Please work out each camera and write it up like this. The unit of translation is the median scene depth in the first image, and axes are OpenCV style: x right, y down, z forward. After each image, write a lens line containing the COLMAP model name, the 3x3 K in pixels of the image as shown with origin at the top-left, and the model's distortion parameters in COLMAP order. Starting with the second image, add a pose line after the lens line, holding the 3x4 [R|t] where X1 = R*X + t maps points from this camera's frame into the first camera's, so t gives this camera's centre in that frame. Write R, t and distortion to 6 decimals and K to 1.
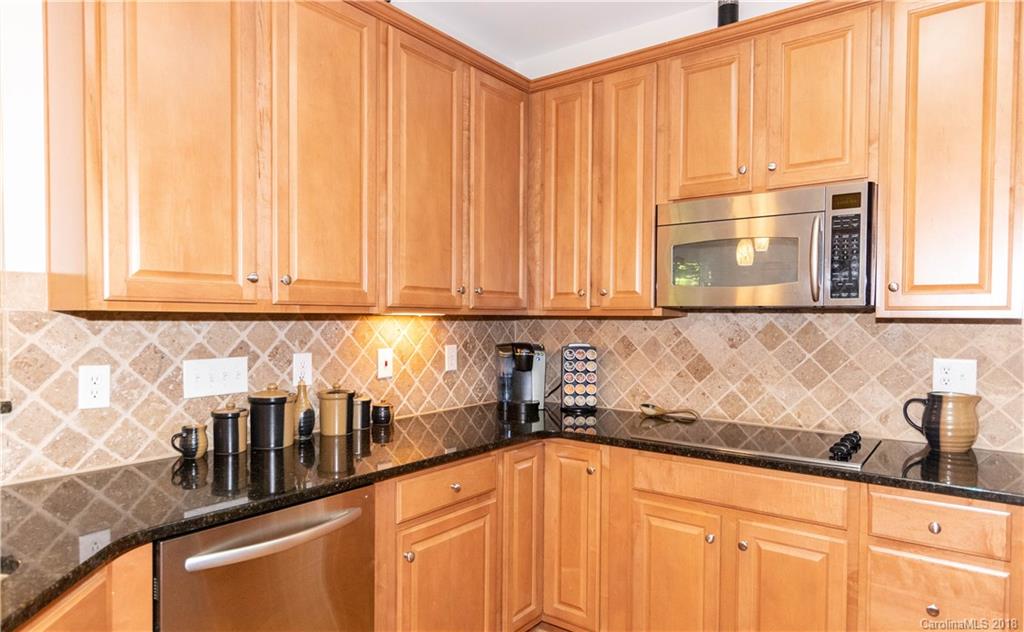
lens RADIAL K [[616.0, 0, 508.1], [0, 616.0, 330.7], [0, 0, 1]] dist [0.005906, 0.001407]
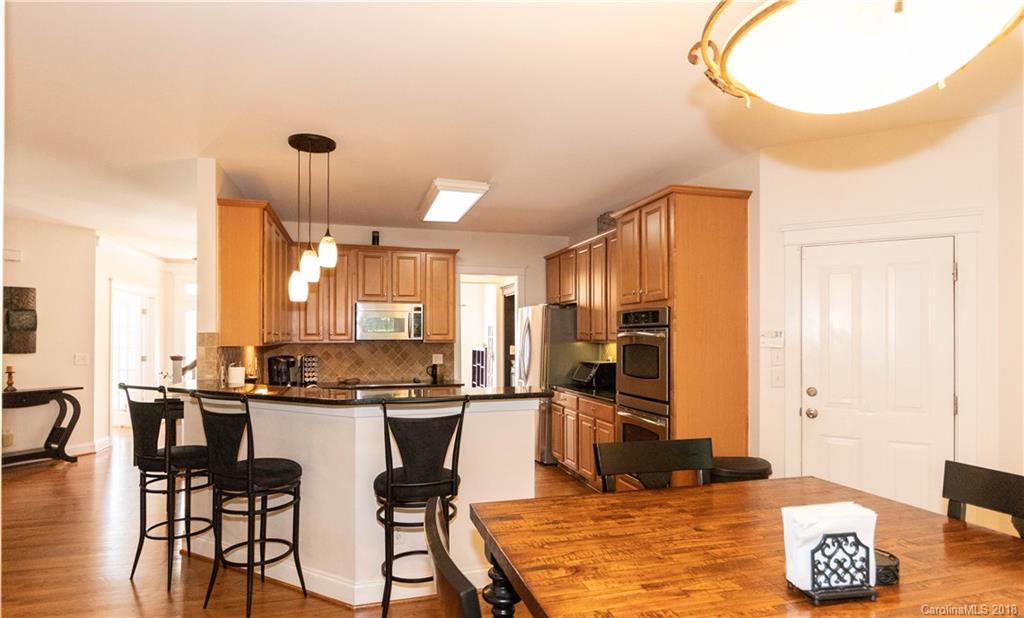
lens RADIAL K [[550.2, 0, 512.9], [0, 550.2, 332.5], [0, 0, 1]] dist [0.000647, 0.000011]
pose [[0.589076, -0.002455, 0.808074, -1.412015], [0.026066, 0.999533, -0.015965, -0.013595], [-0.807657, 0.030468, 0.588865, -1.077972]]
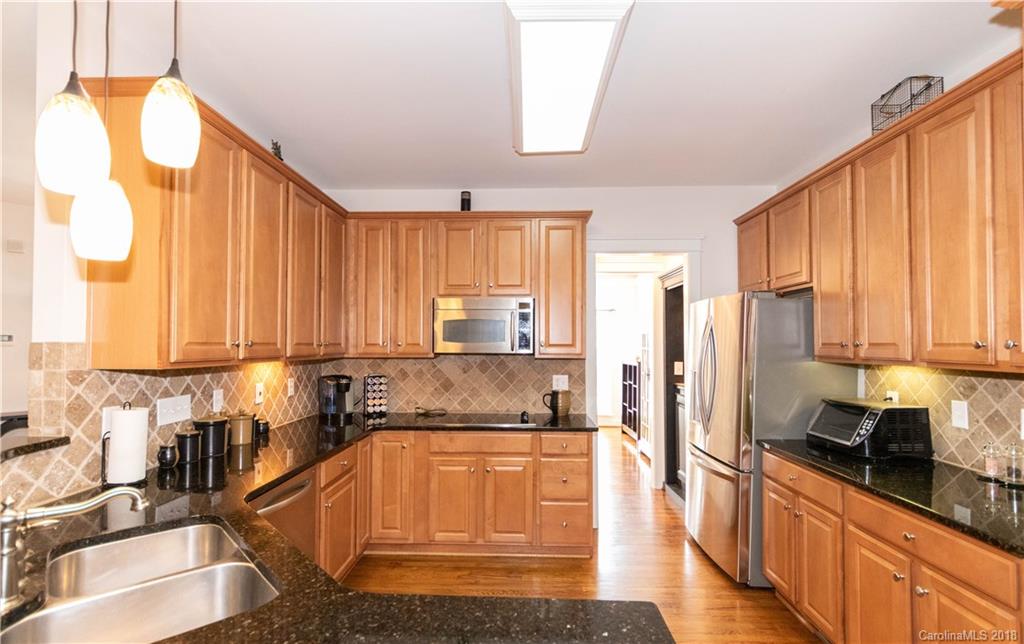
lens RADIAL K [[477.7, 0, 511.3], [0, 477.7, 333.7], [0, 0, 1]] dist [-0.000295, -0.000455]
pose [[0.813365, 0.008558, 0.581691, -0.419186], [0.017051, 0.999112, -0.038540, -0.038795], [-0.581504, 0.041266, 0.812496, -0.309141]]
